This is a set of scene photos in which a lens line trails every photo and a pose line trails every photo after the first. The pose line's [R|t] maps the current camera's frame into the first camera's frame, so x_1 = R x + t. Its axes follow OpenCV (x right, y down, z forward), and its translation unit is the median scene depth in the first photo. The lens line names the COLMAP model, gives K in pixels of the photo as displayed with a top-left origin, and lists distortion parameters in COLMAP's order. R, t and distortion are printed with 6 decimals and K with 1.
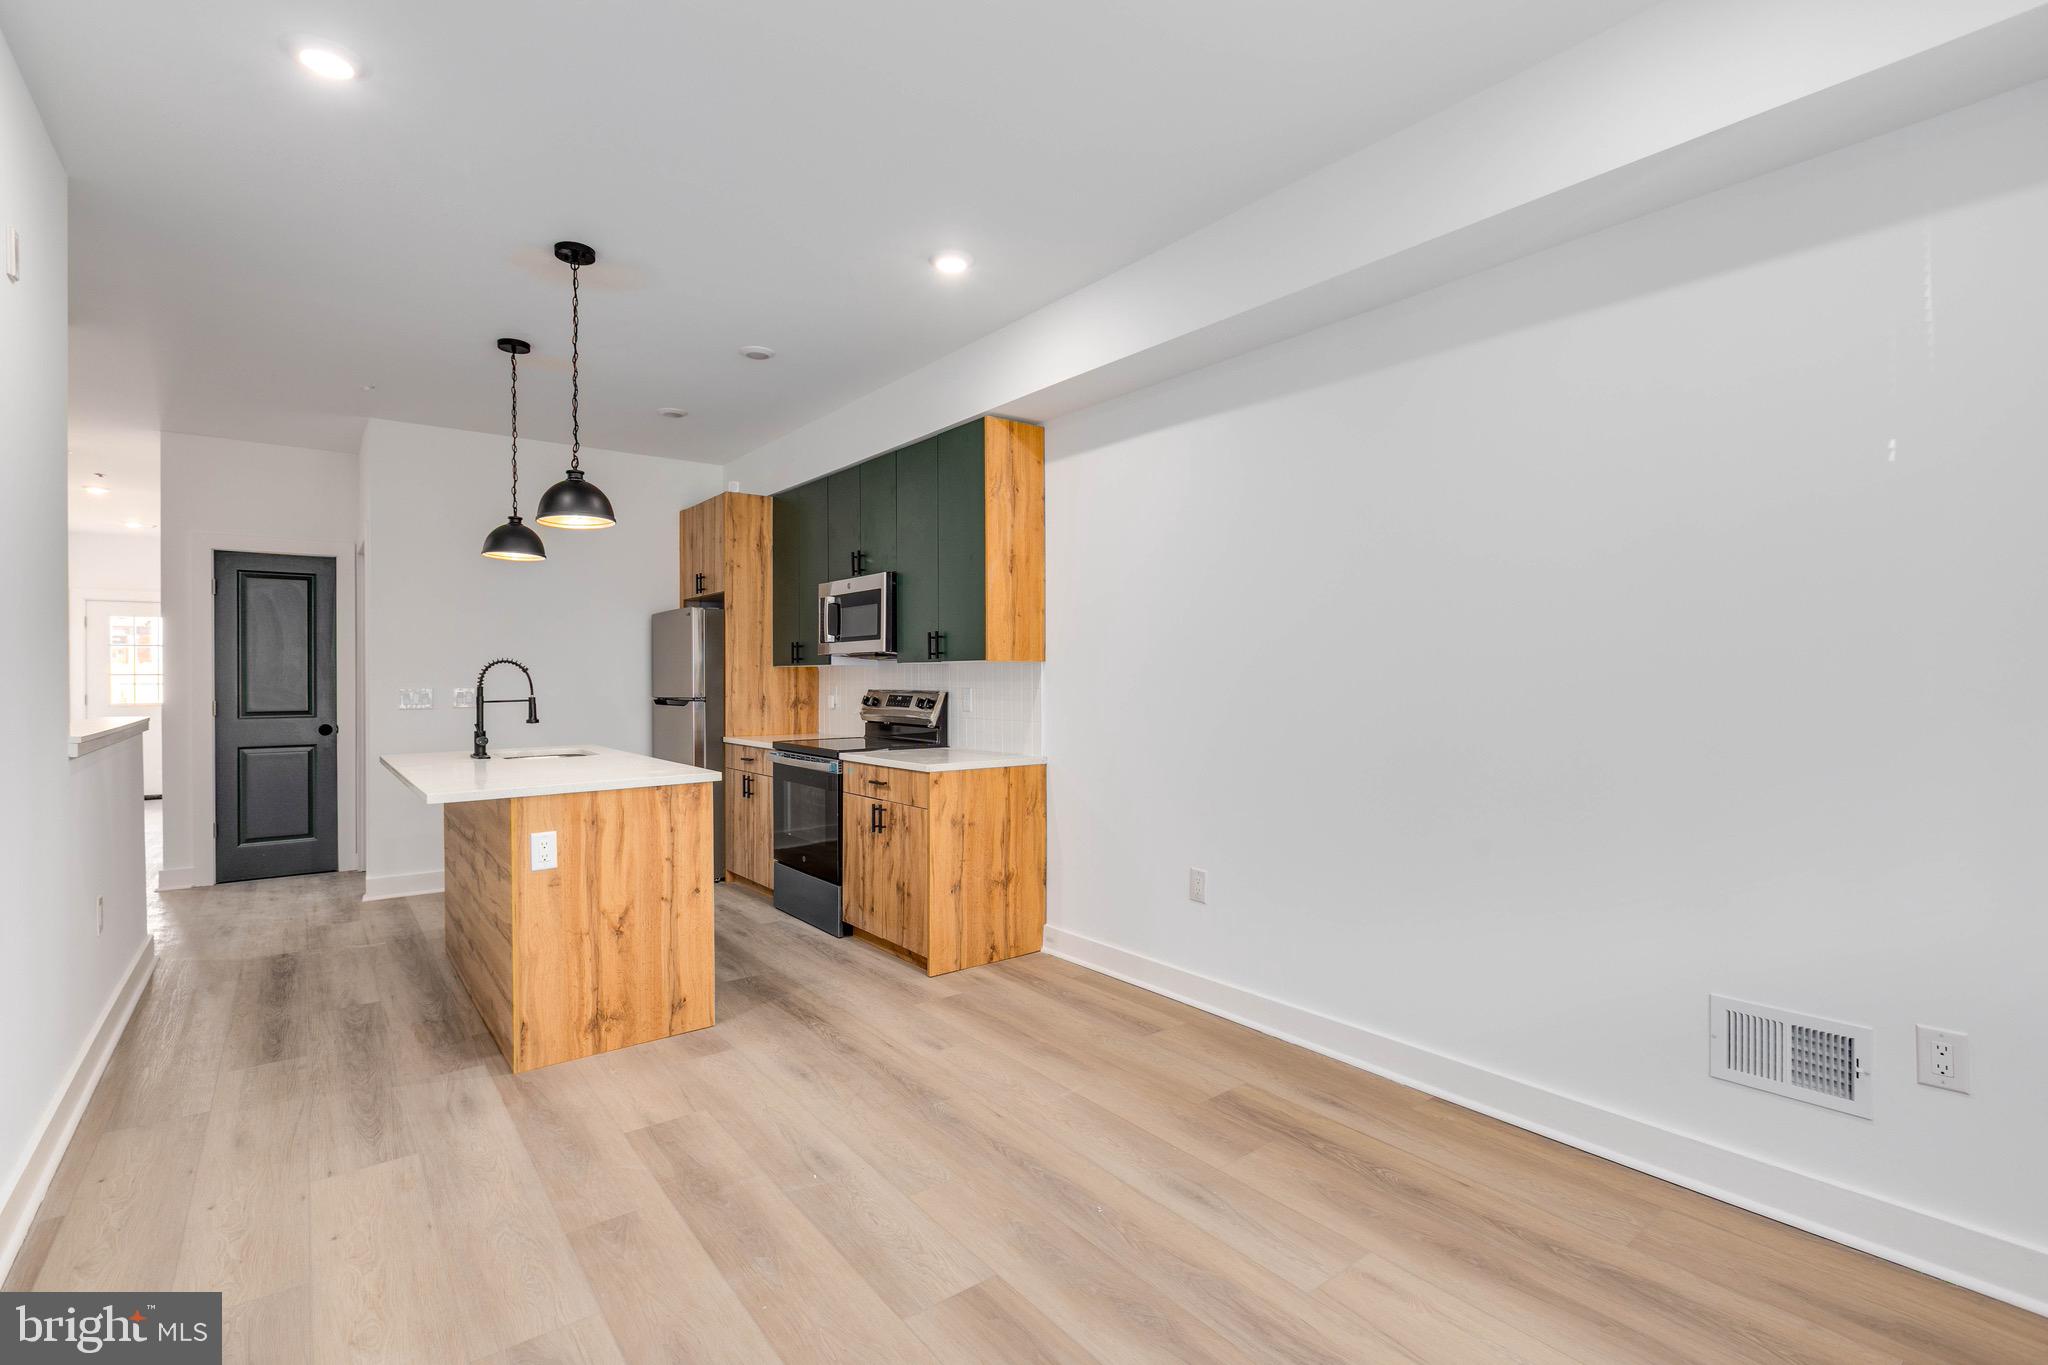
lens RADIAL K [[946.2, 0, 1011.0], [0, 946.2, 673.0], [0, 0, 1]] dist [0.000947, 0.000201]
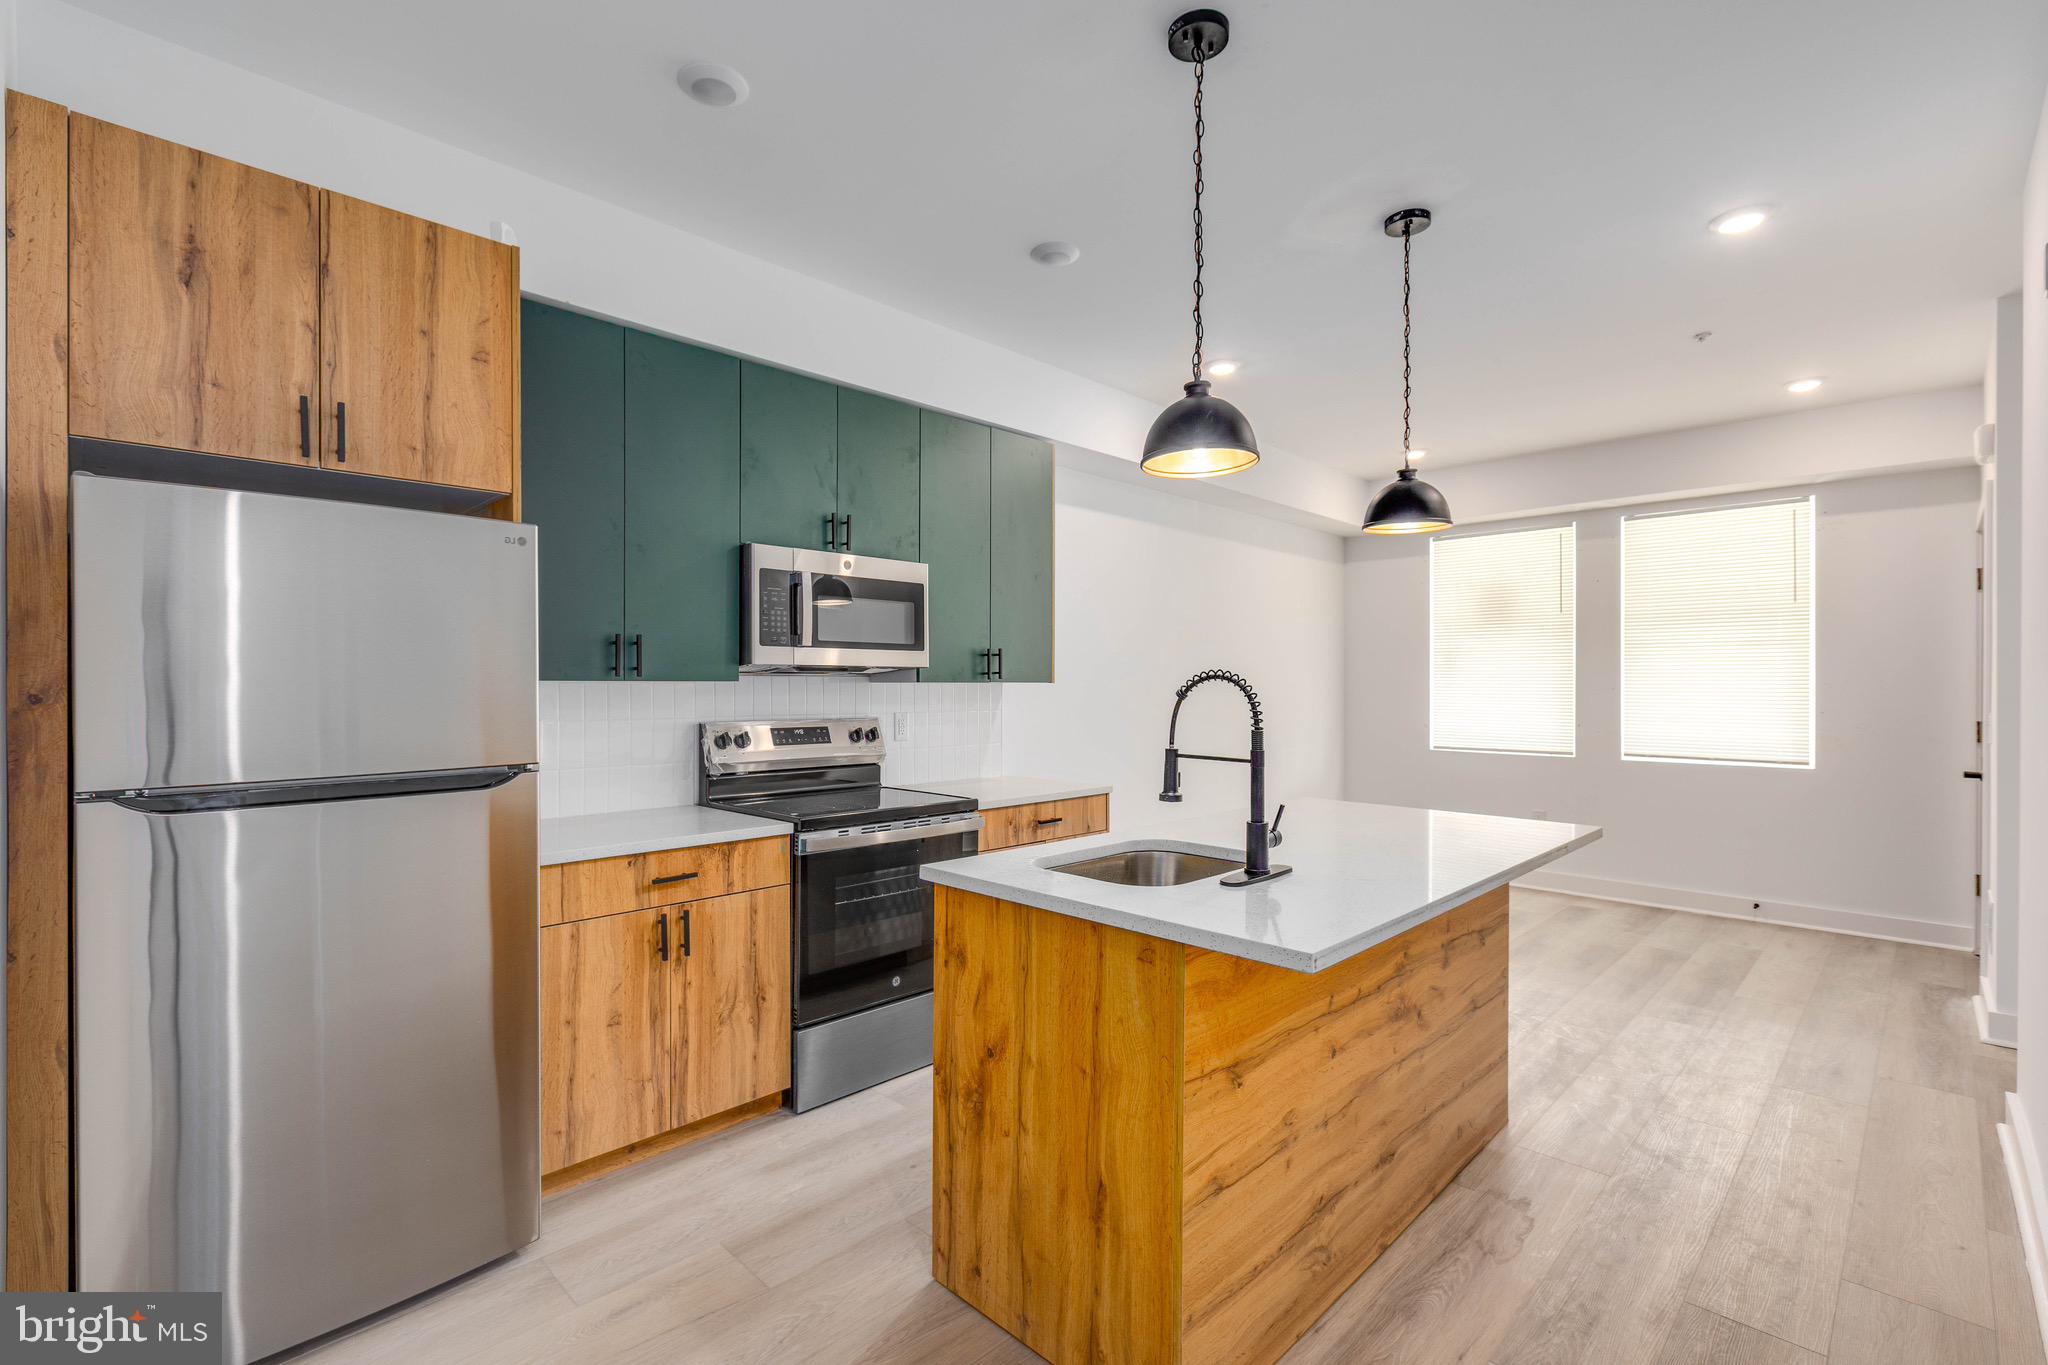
lens RADIAL K [[911.2, 0, 1006.4], [0, 911.2, 683.9], [0, 0, 1]] dist [0.000223, 0.000731]
pose [[-0.129492, 0.006403, 0.991560, -0.991188], [-0.001583, 0.999977, -0.006664, -0.005020], [-0.991579, -0.002432, -0.129479, 1.172527]]
